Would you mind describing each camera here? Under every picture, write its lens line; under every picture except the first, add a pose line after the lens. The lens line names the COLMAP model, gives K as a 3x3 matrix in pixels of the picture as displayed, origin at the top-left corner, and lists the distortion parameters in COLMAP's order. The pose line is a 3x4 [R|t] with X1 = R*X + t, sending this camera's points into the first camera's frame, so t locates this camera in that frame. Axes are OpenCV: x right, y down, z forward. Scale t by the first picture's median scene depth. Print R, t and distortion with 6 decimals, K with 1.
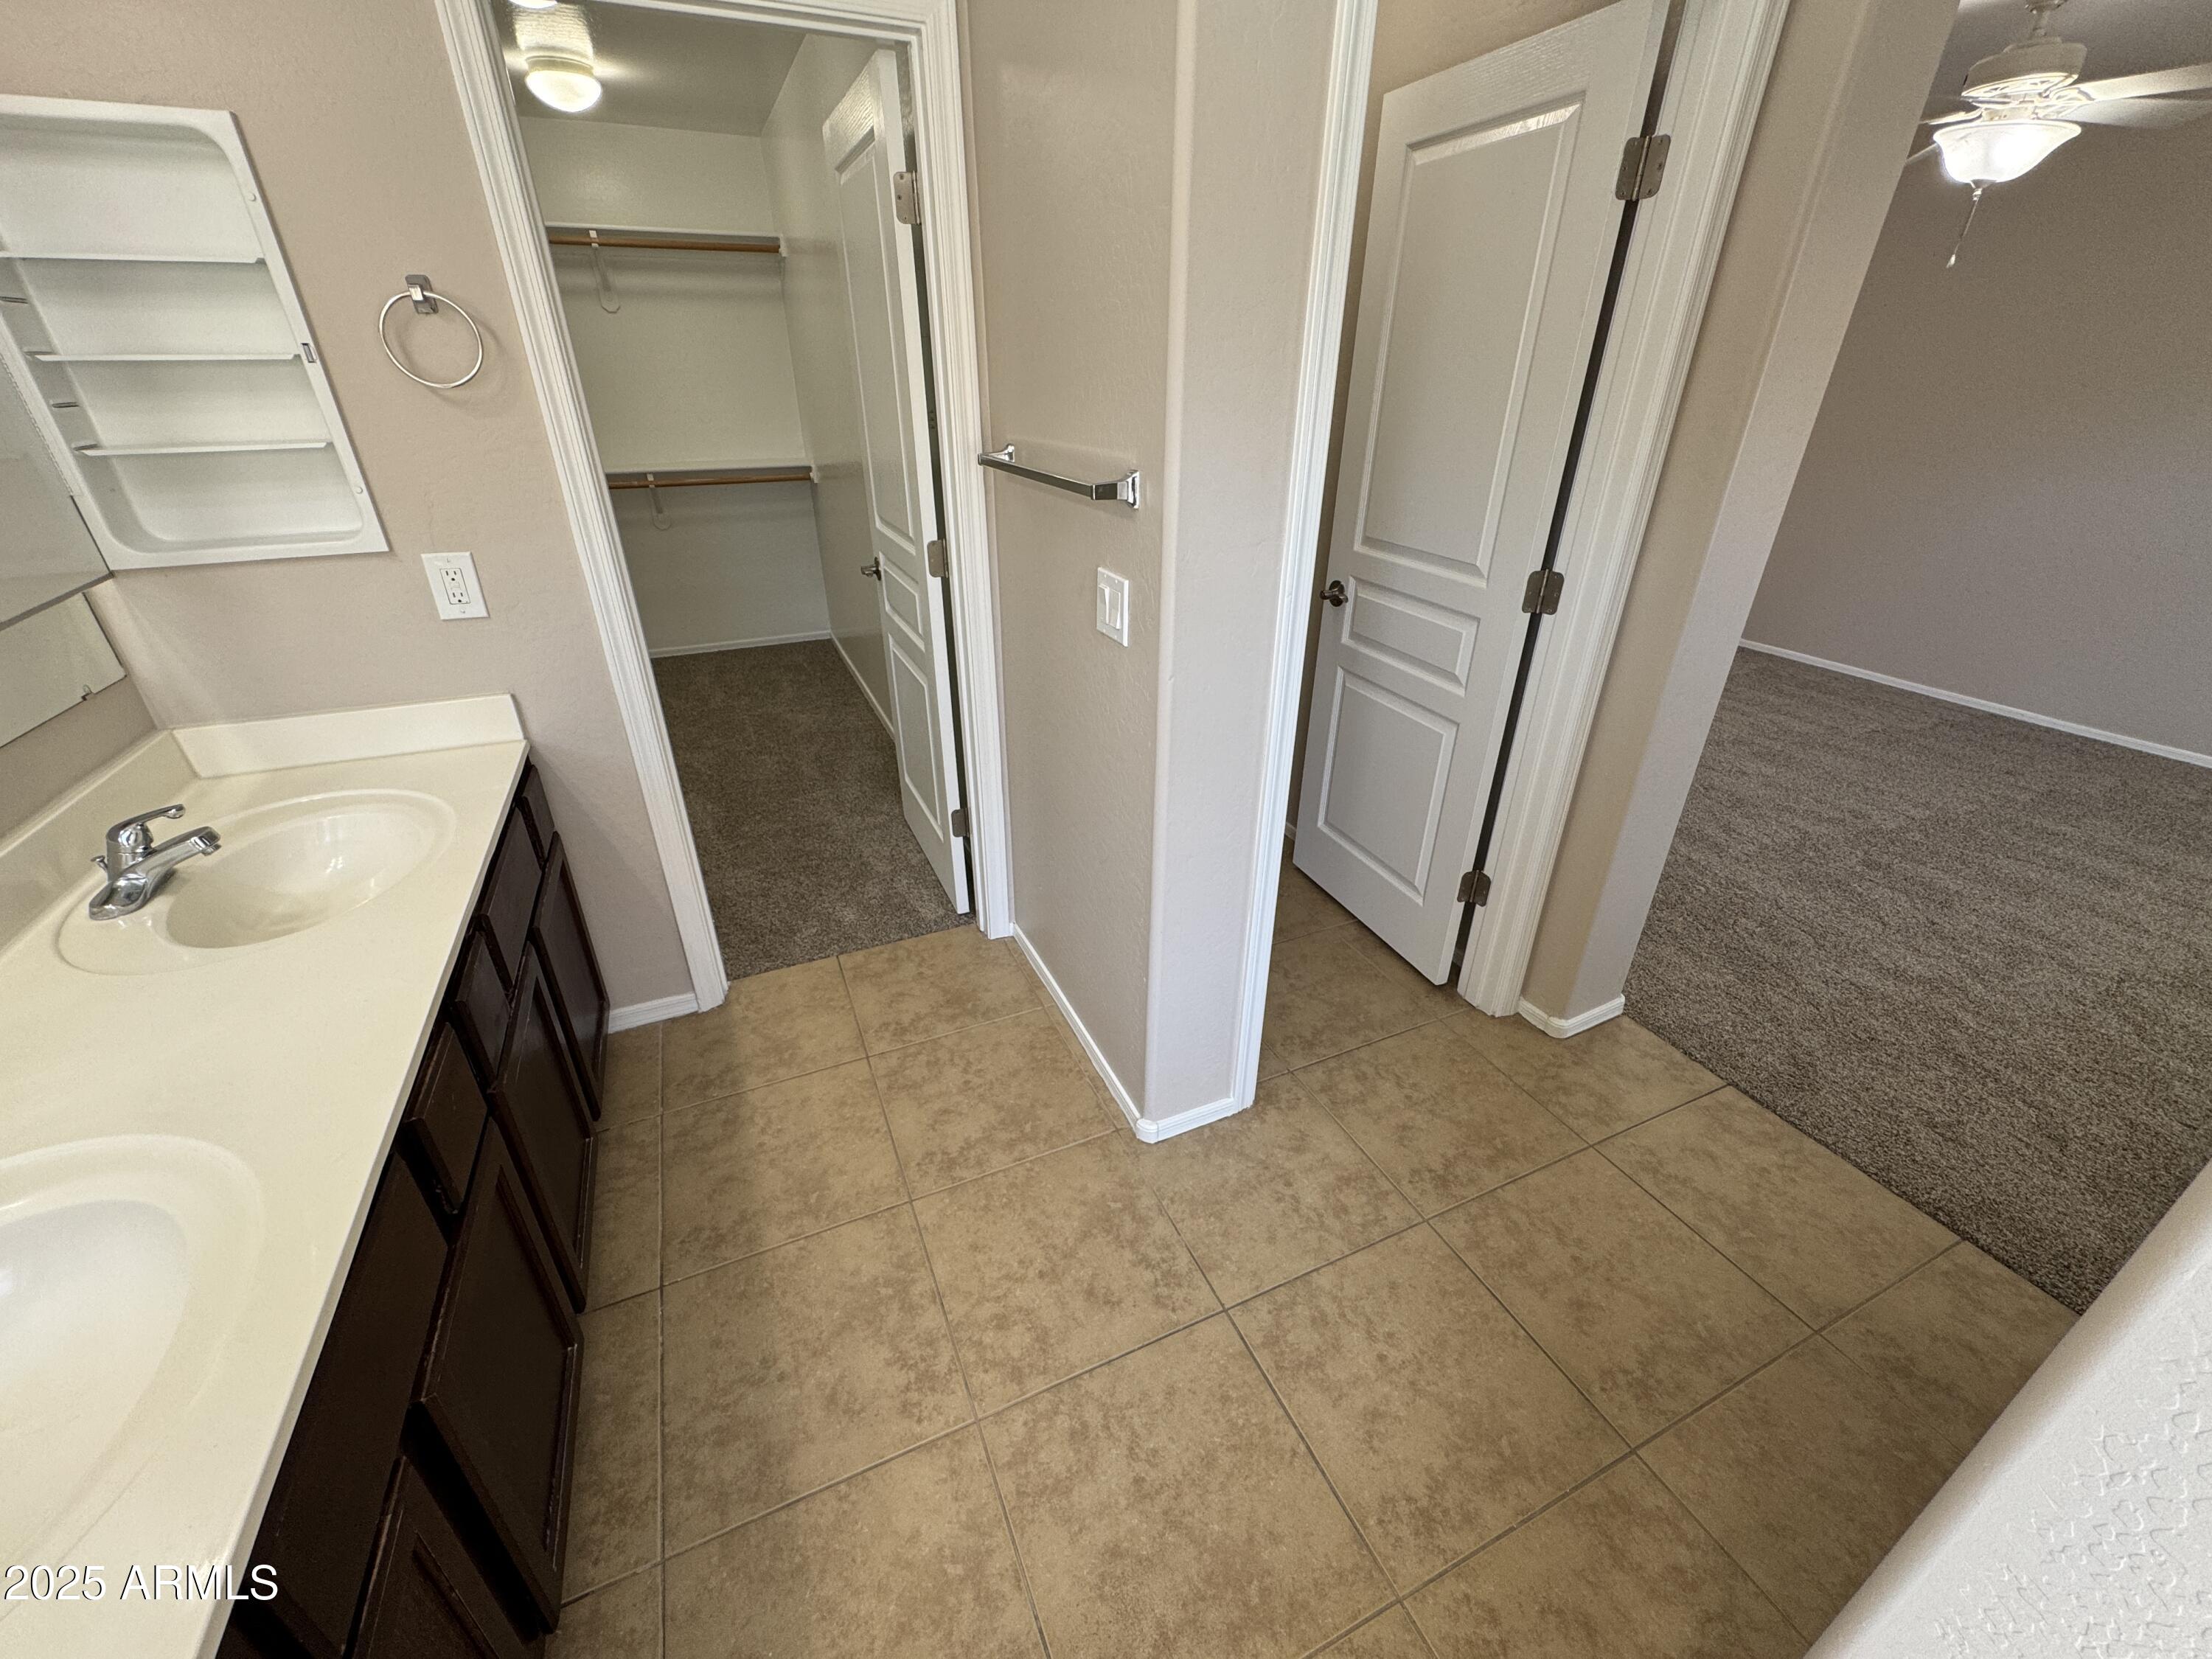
lens RADIAL K [[887.8, 0, 1105.6], [0, 887.8, 830.1], [0, 0, 1]] dist [-0.003355, 0.000647]
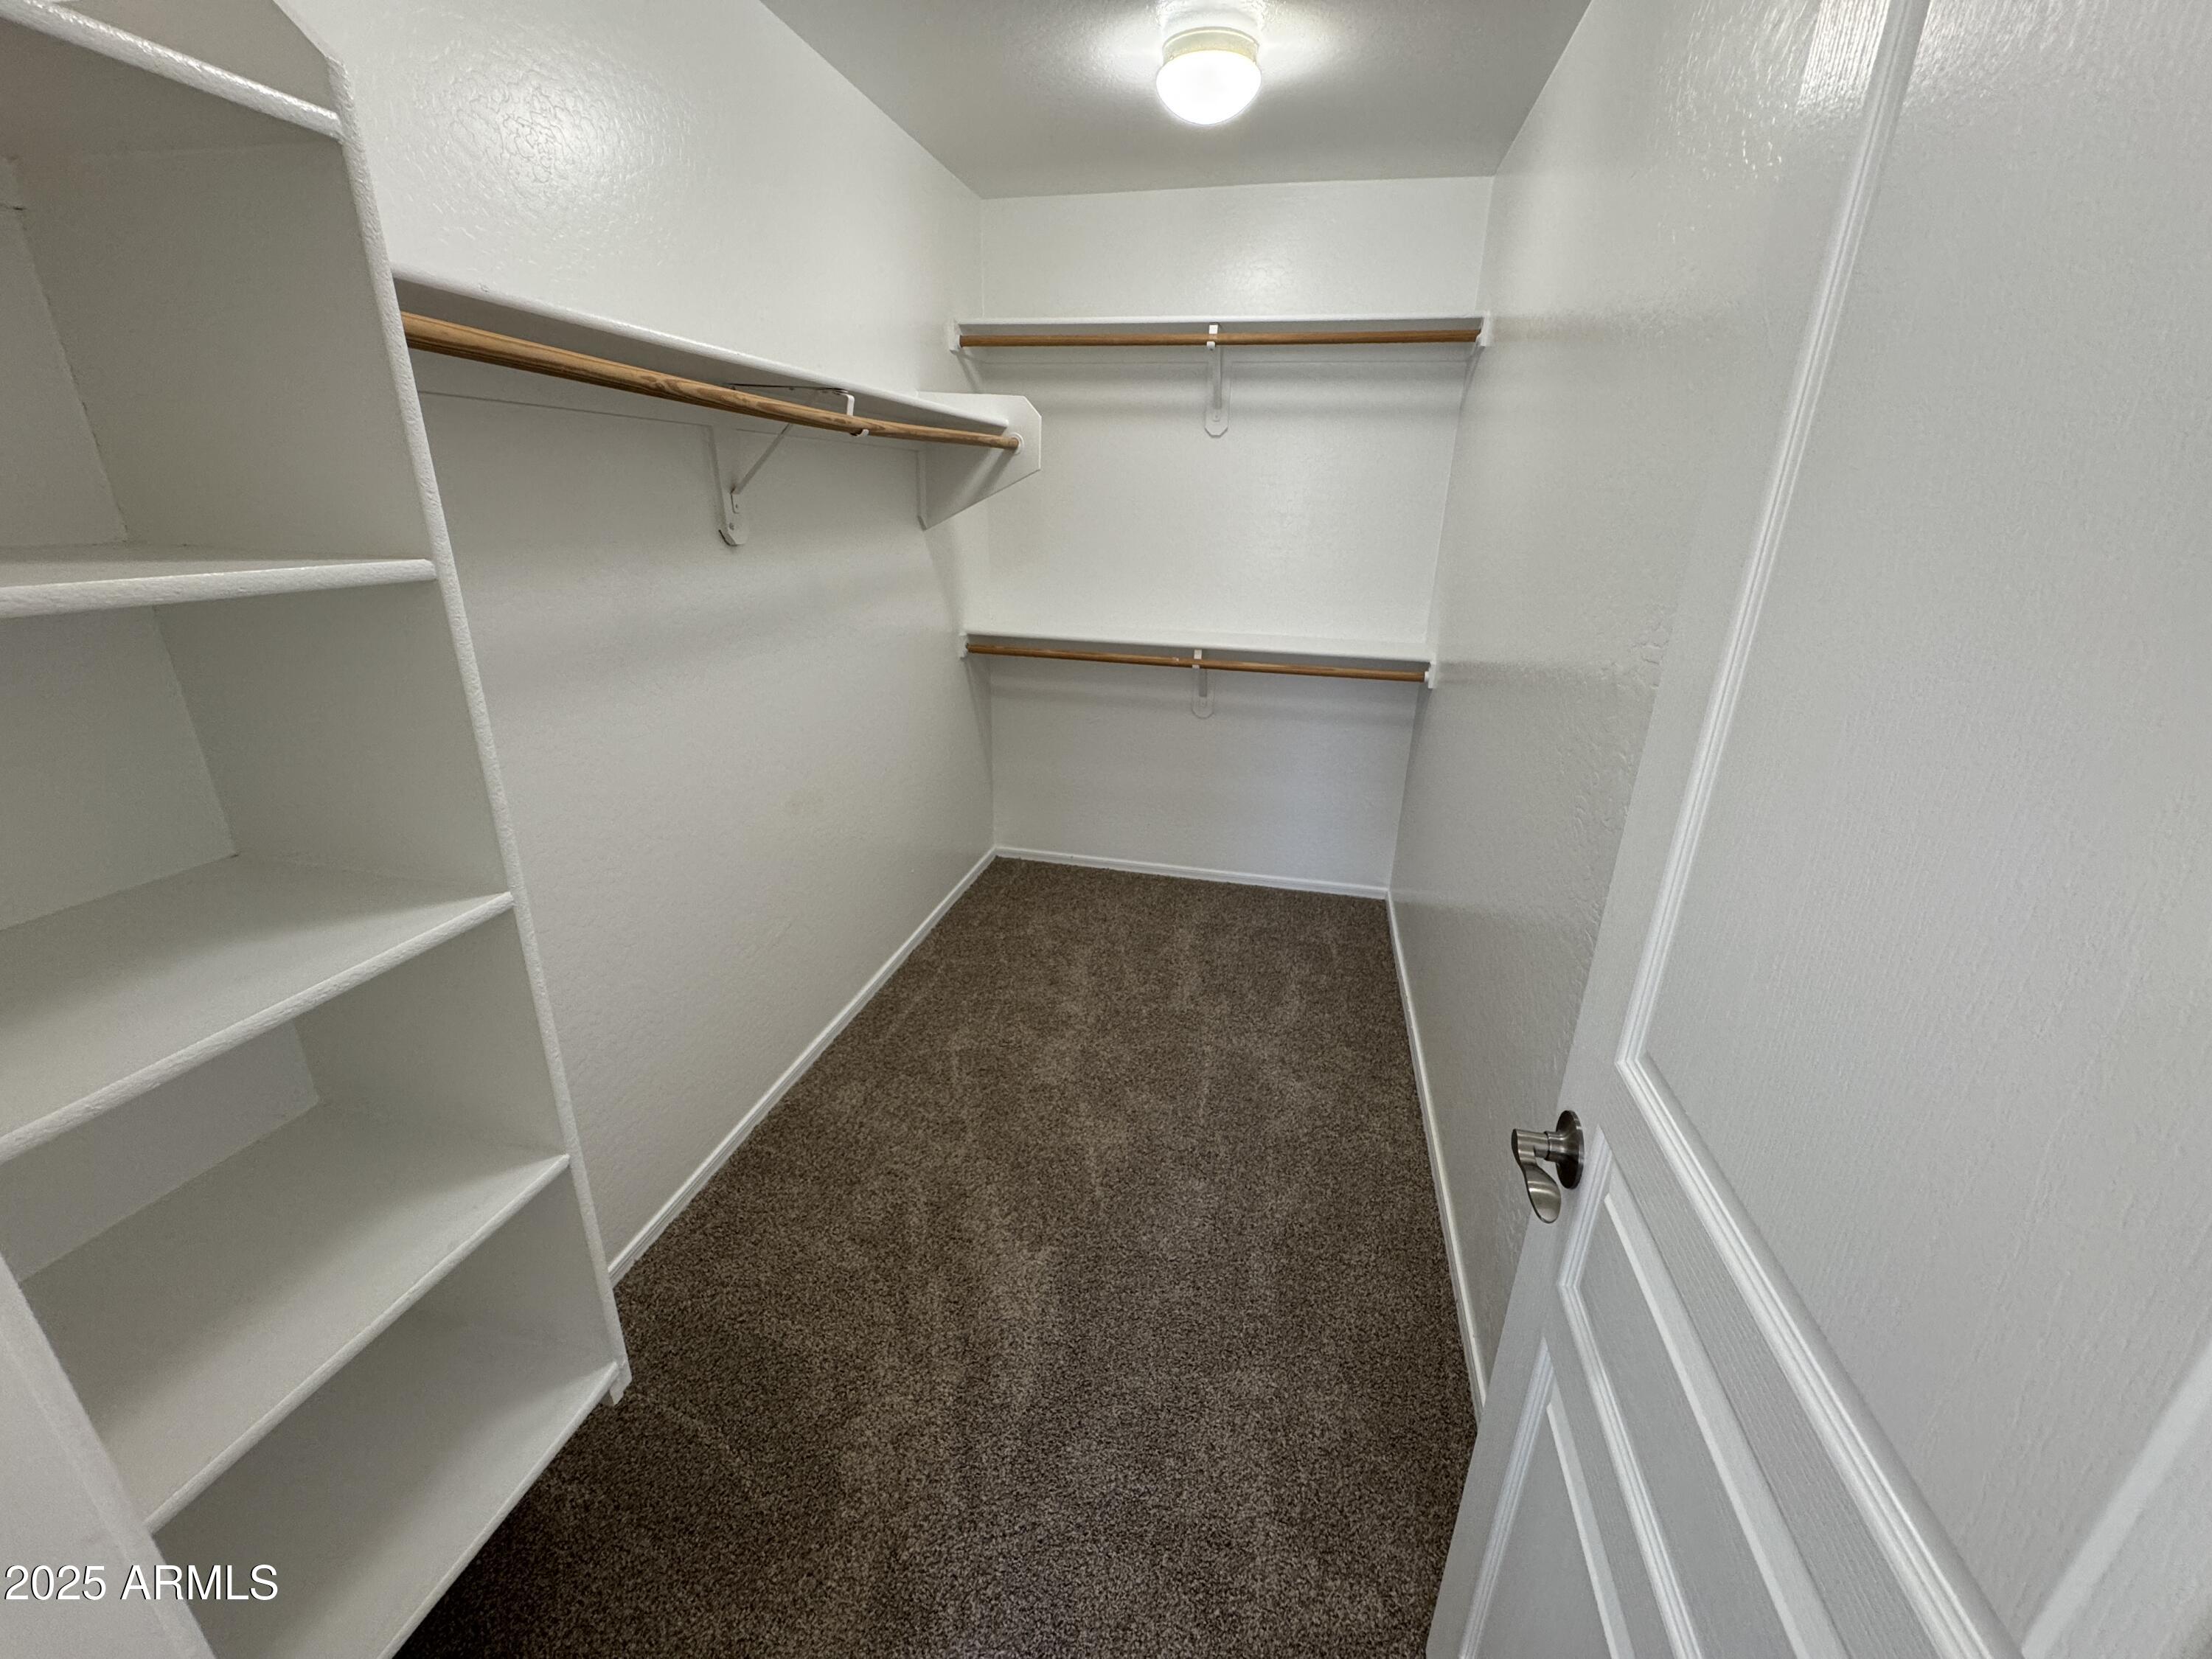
lens RADIAL K [[887.8, 0, 1108.6], [0, 887.8, 827.0], [0, 0, 1]] dist [-0.003355, 0.000647]
pose [[0.806660, 0.224114, -0.546876, -0.151832], [-0.297929, 0.953342, -0.048768, -0.209526], [0.510430, 0.202270, 0.835792, 0.397107]]
